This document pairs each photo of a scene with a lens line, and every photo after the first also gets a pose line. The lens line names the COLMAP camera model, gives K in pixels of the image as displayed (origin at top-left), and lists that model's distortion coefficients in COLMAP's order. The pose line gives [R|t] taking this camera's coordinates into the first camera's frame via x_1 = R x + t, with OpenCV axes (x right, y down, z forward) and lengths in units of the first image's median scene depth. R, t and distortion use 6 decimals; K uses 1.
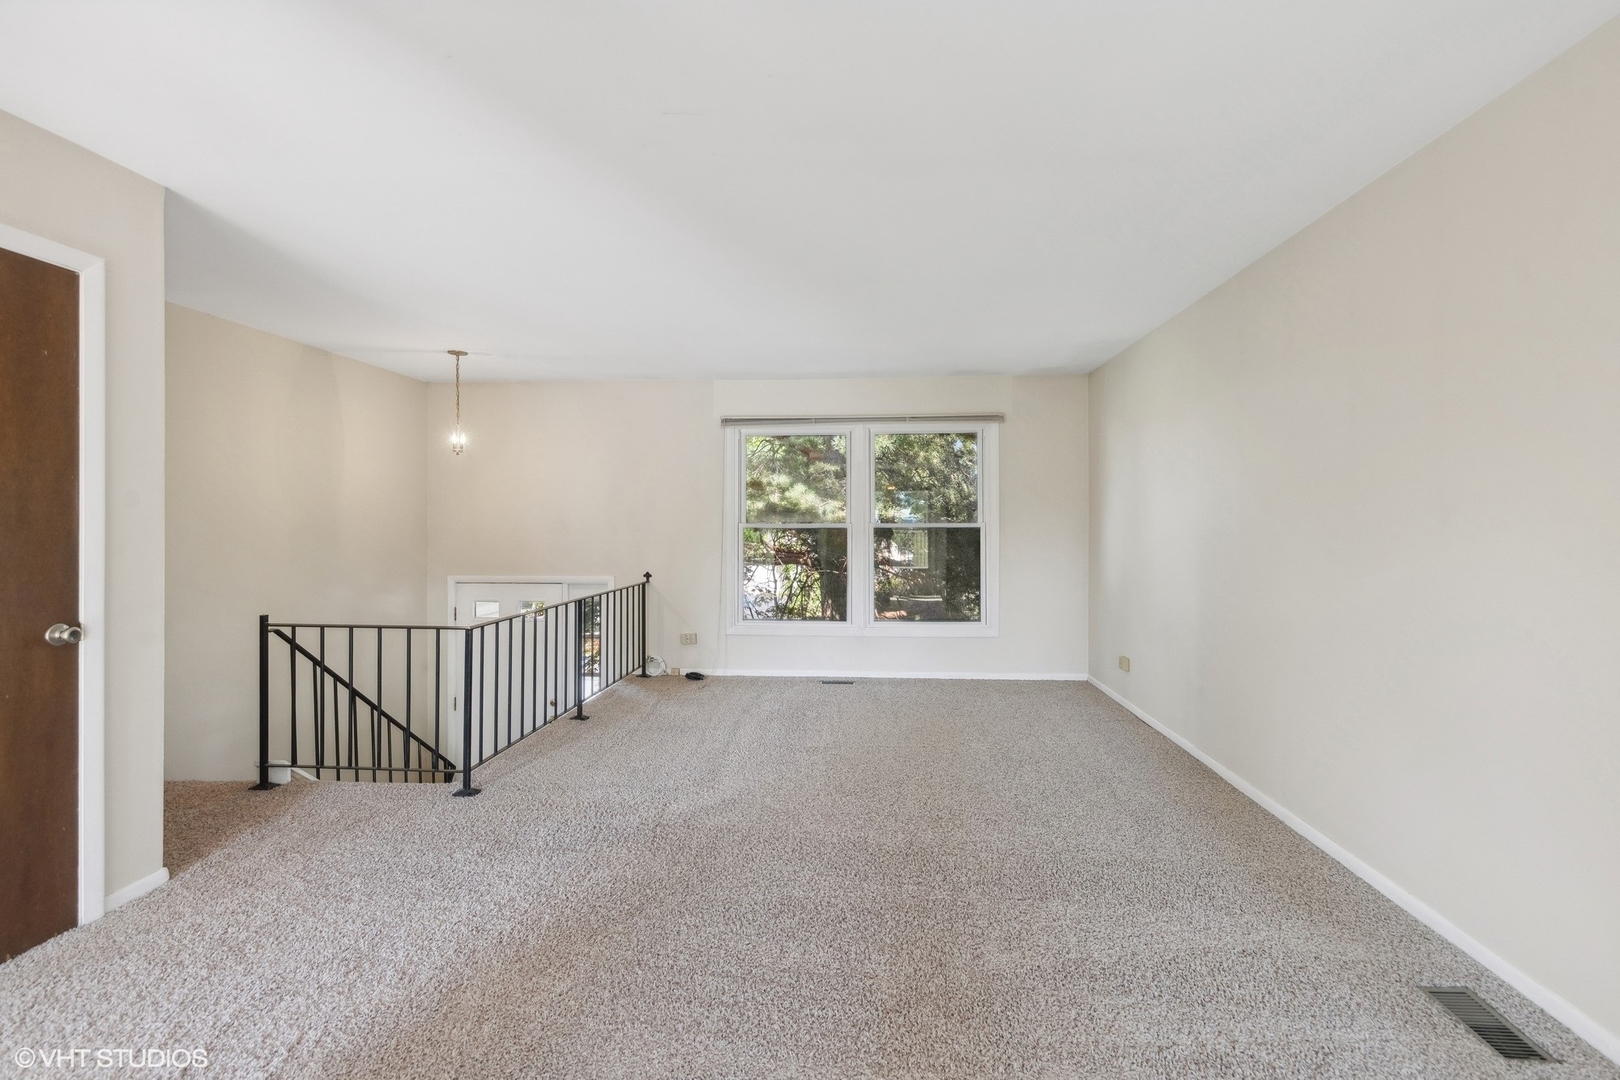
lens RADIAL K [[729.0, 0, 834.7], [0, 729.0, 526.5], [0, 0, 1]] dist [0.006660, -0.000592]
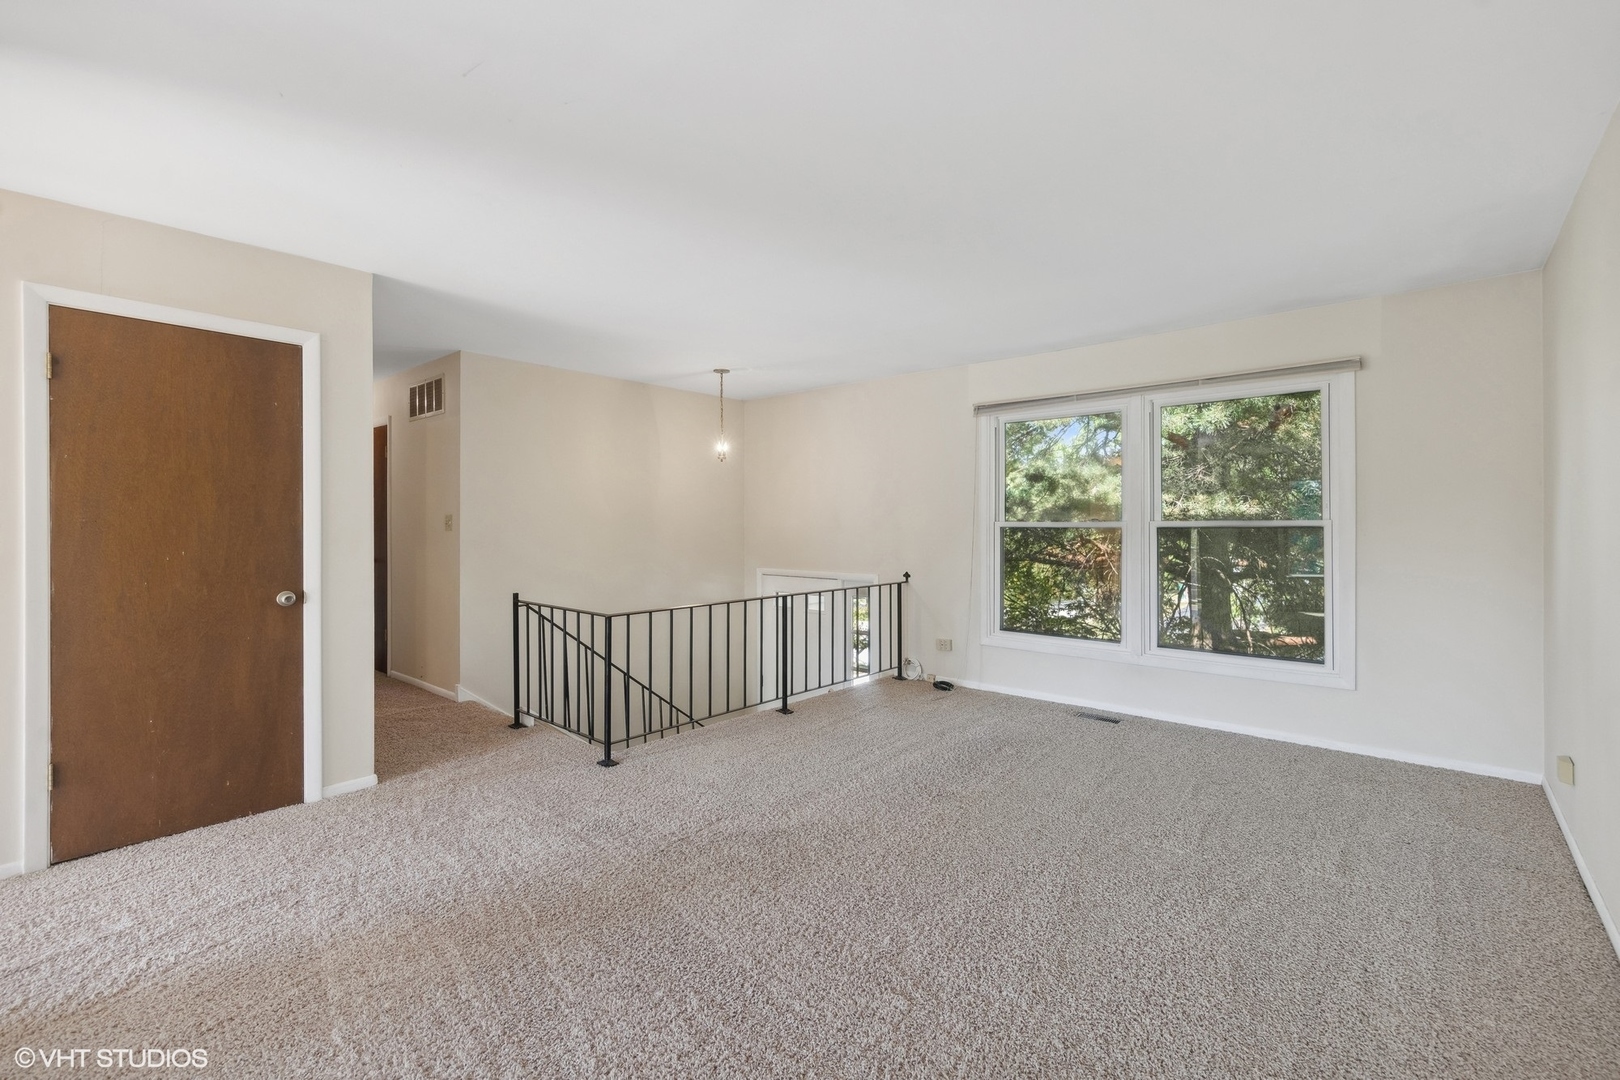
lens RADIAL K [[706.0, 0, 810.1], [0, 706.0, 528.2], [0, 0, 1]] dist [0.009153, -0.001230]
pose [[0.801423, 0.004188, -0.598083, 0.246095], [-0.001903, 0.999988, 0.004453, 0.000380], [0.598094, -0.002431, 0.801422, 0.203617]]
